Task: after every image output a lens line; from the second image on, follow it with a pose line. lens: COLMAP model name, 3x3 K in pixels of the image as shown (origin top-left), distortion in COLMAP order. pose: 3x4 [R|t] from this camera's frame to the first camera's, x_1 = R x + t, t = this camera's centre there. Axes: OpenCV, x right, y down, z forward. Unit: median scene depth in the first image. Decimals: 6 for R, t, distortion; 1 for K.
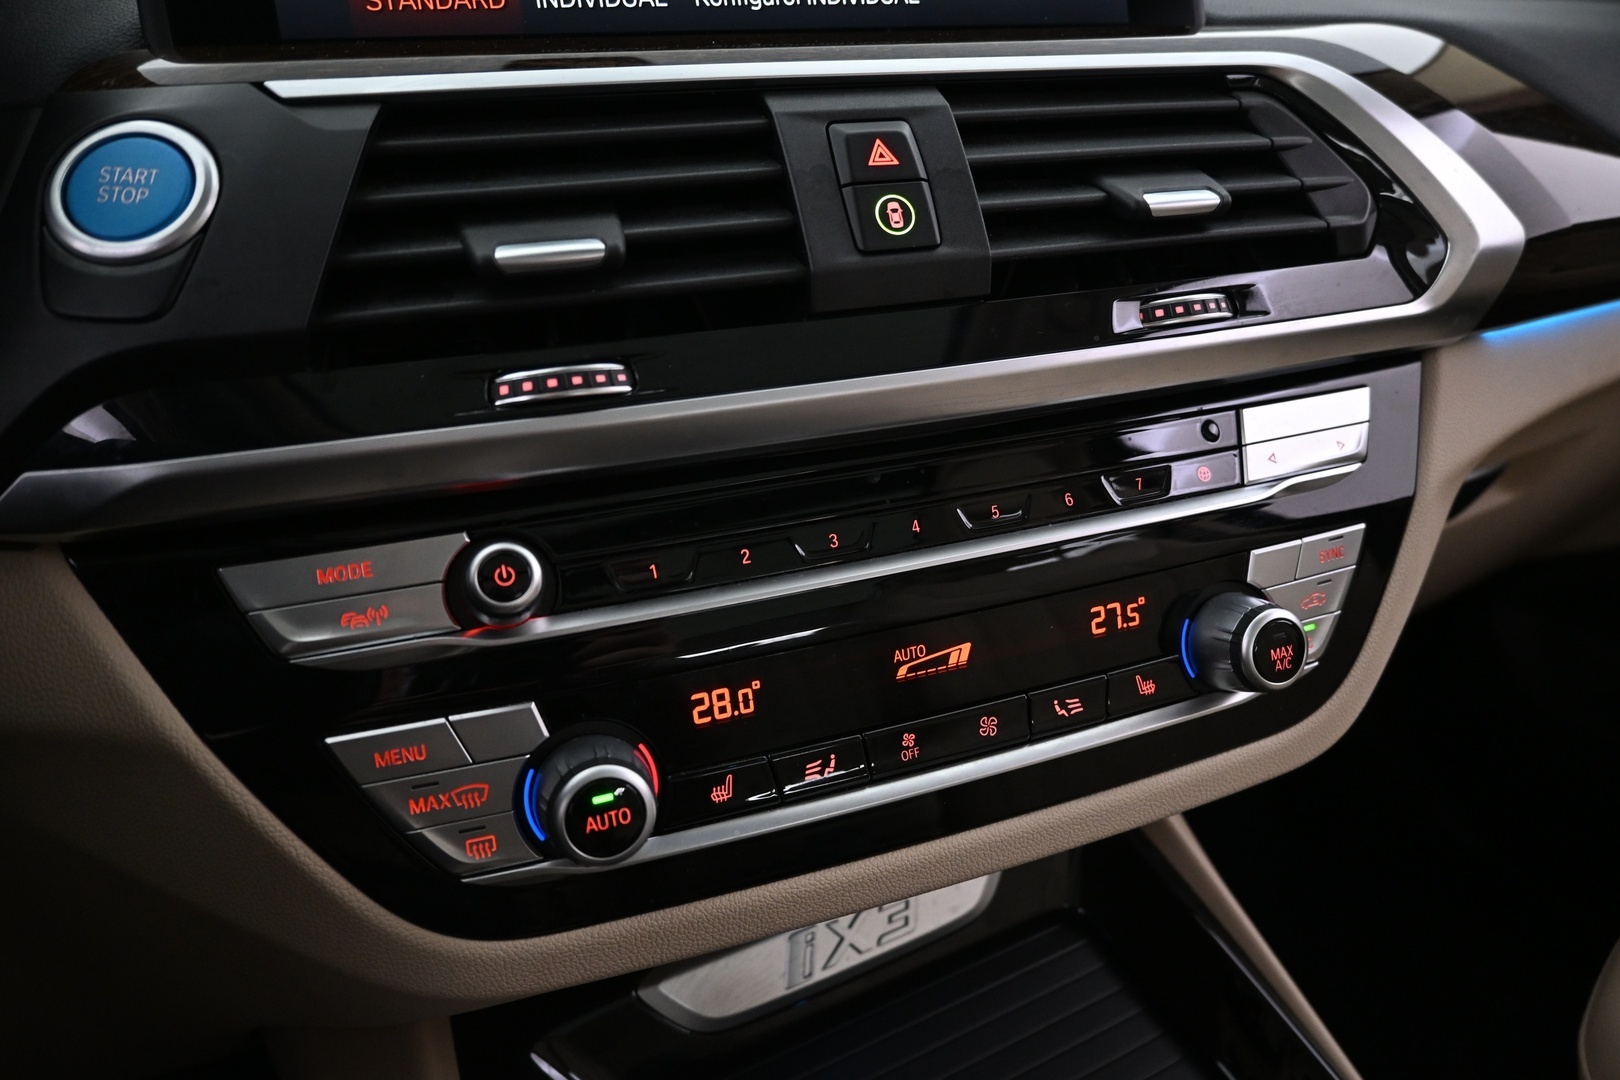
lens RADIAL K [[1103.8, 0, 810.0], [0, 1103.8, 540.0], [0, 0, 1]] dist [-0.002242, -0.001351]
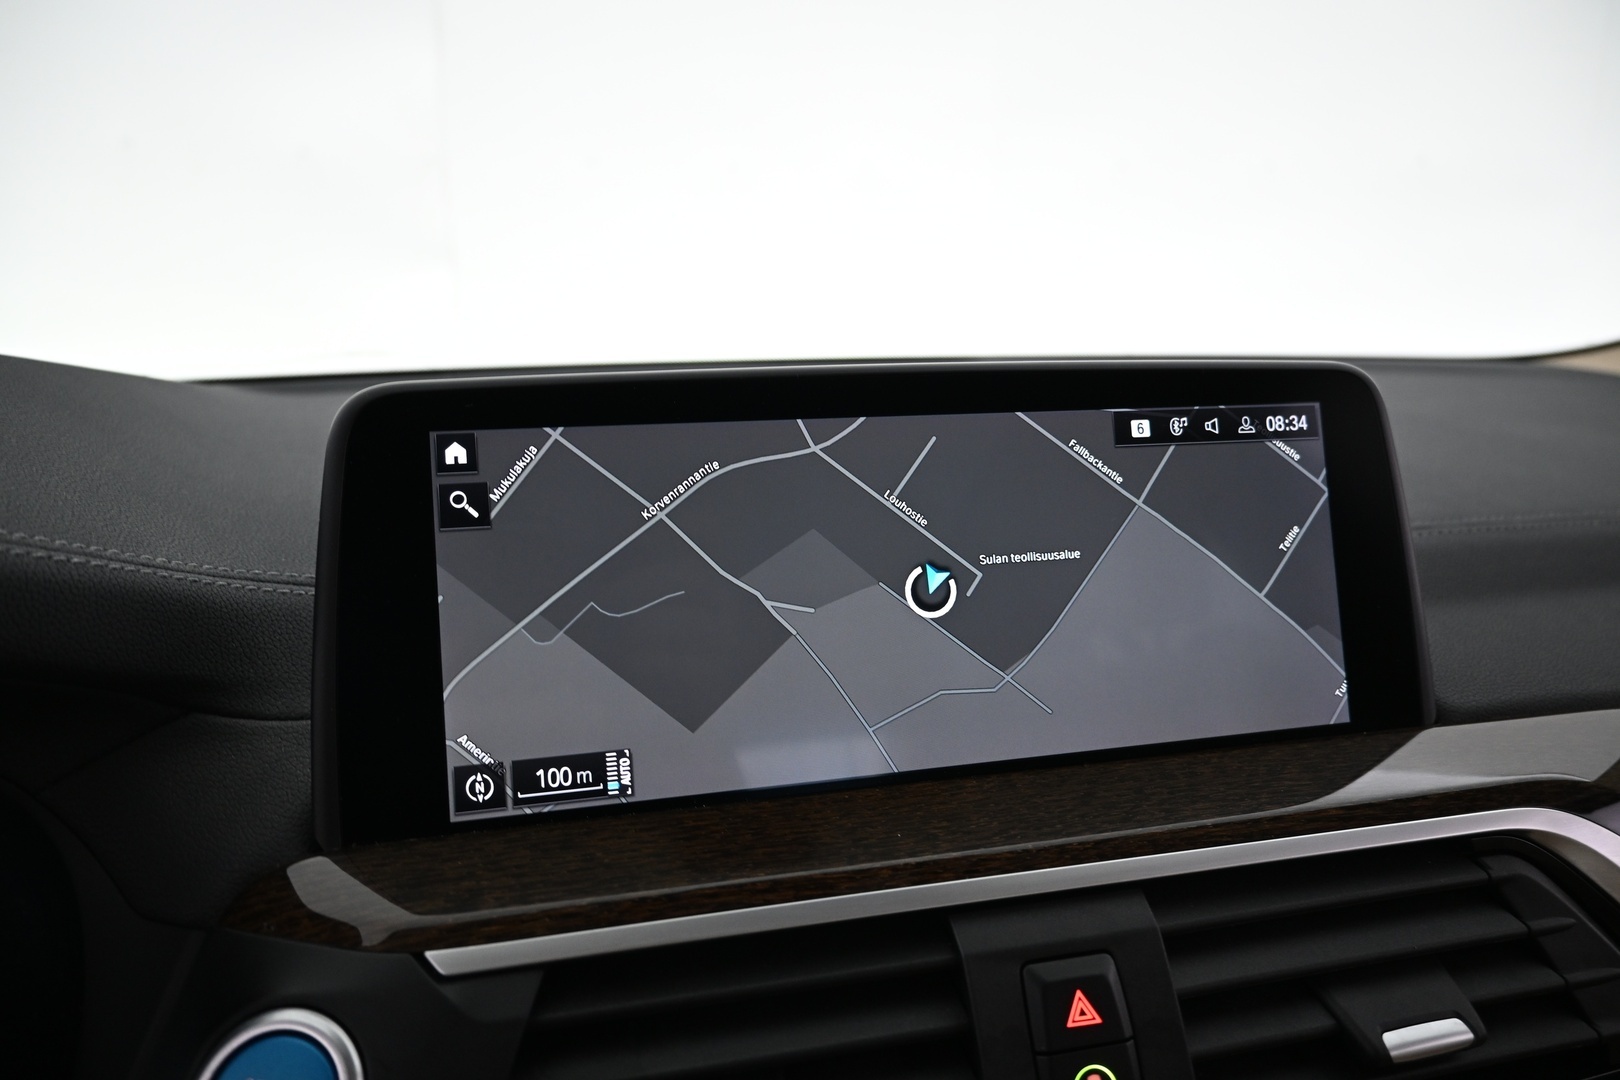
lens RADIAL K [[1106.0, 0, 810.0], [0, 1106.0, 540.0], [0, 0, 1]] dist [-0.000727, -0.002067]
pose [[0.992289, 0.065460, -0.105247, -0.083896], [-0.079139, 0.988145, -0.131550, -0.590350], [0.095388, 0.138865, 0.985707, 0.050224]]
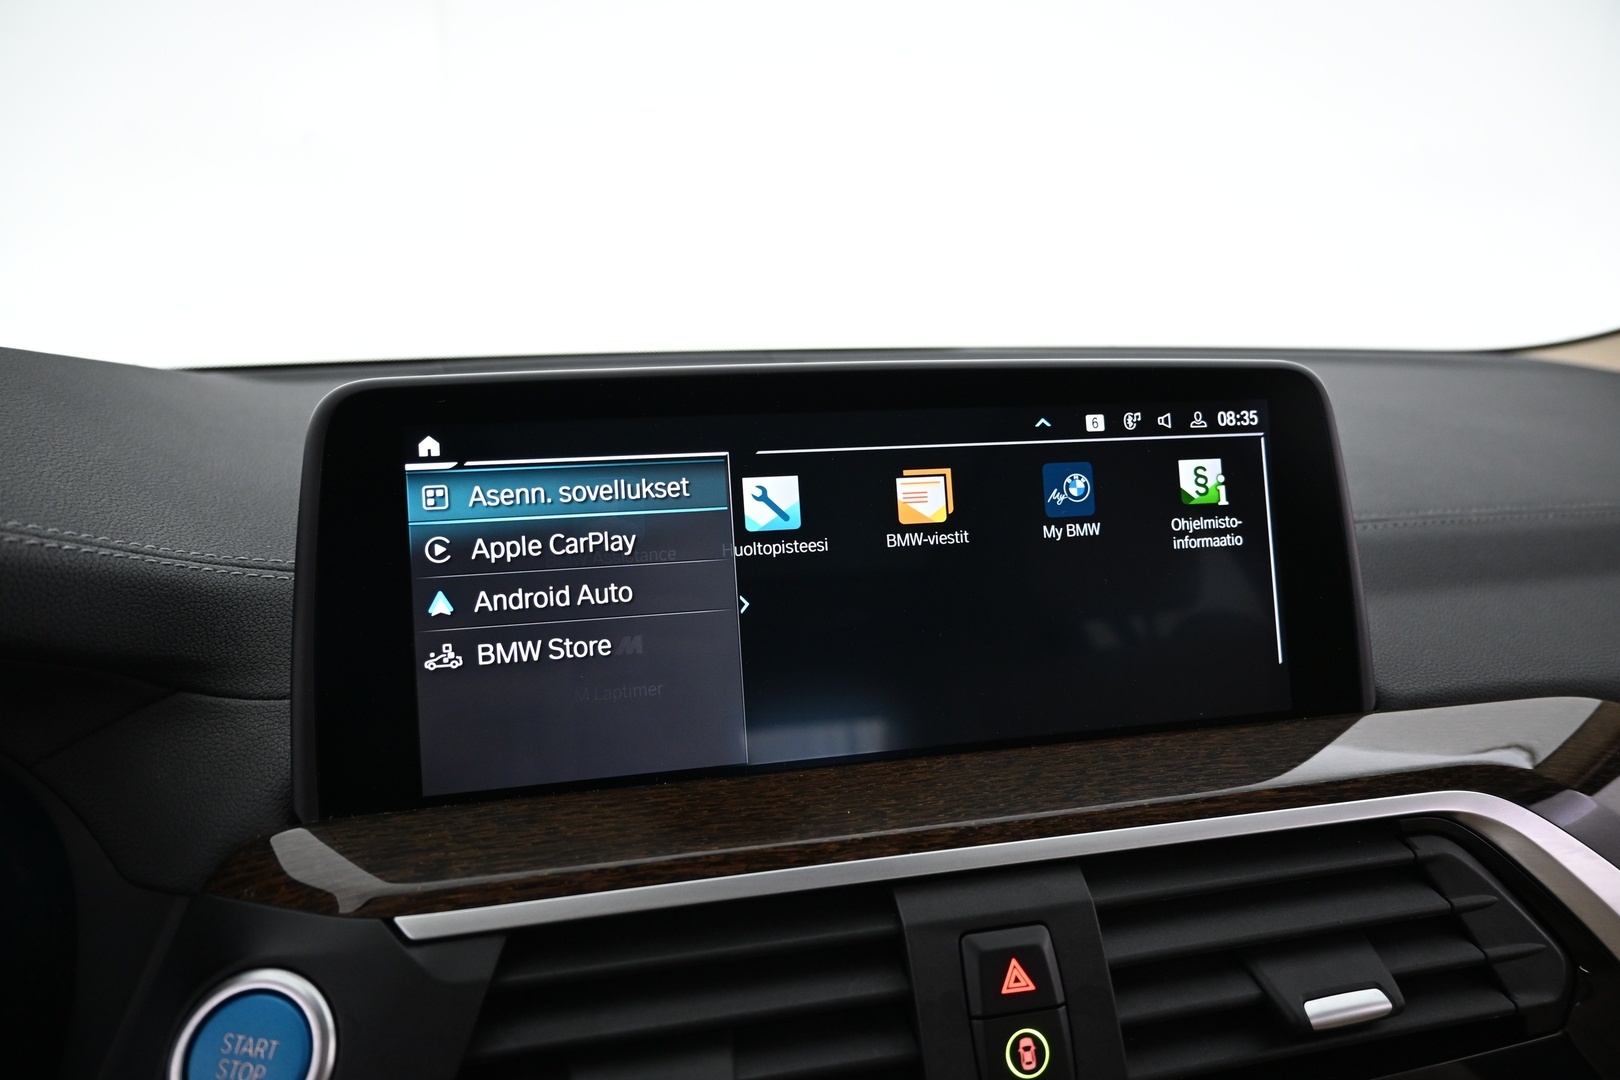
lens RADIAL K [[1103.8, 0, 810.0], [0, 1103.8, 540.0], [0, 0, 1]] dist [-0.002242, -0.001351]
pose [[0.991437, 0.073001, -0.108273, -0.035345], [-0.085564, 0.989517, -0.116336, -0.595413], [0.098645, 0.124604, 0.987291, 0.008940]]
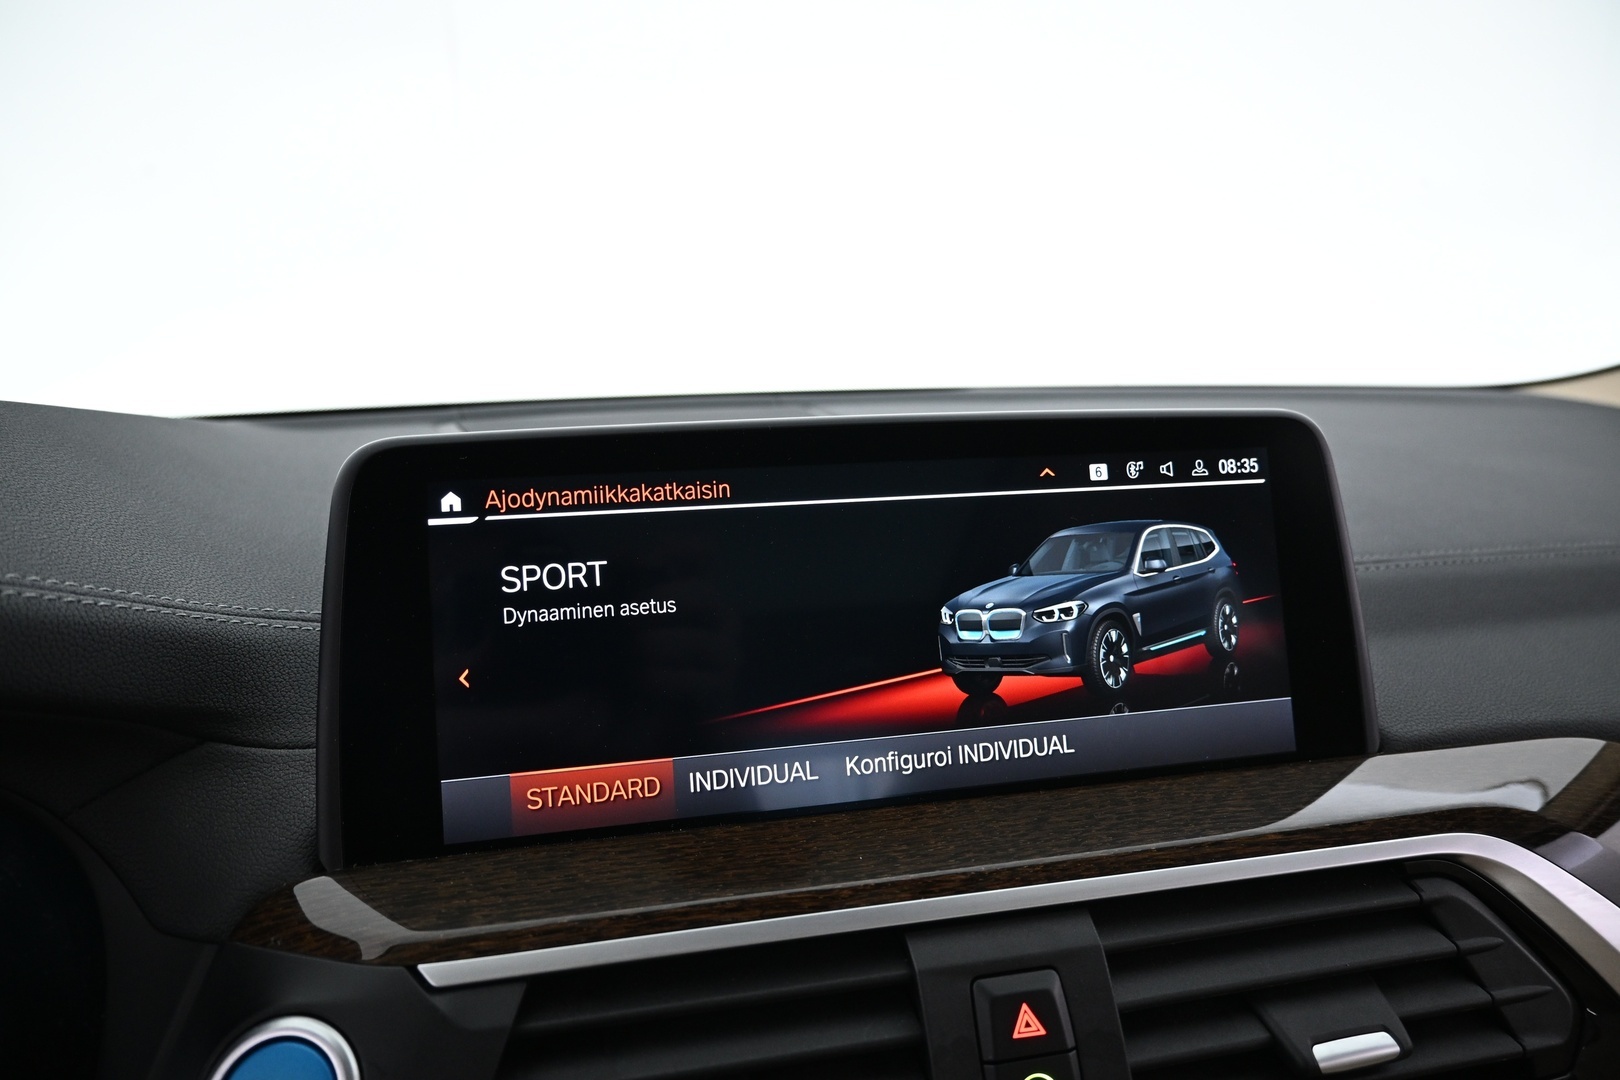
lens RADIAL K [[1103.8, 0, 810.0], [0, 1103.8, 540.0], [0, 0, 1]] dist [-0.002242, -0.001351]
pose [[0.991046, 0.063996, -0.117184, -0.036765], [-0.080748, 0.986233, -0.144309, -0.609514], [0.106336, 0.152479, 0.982569, -0.020832]]
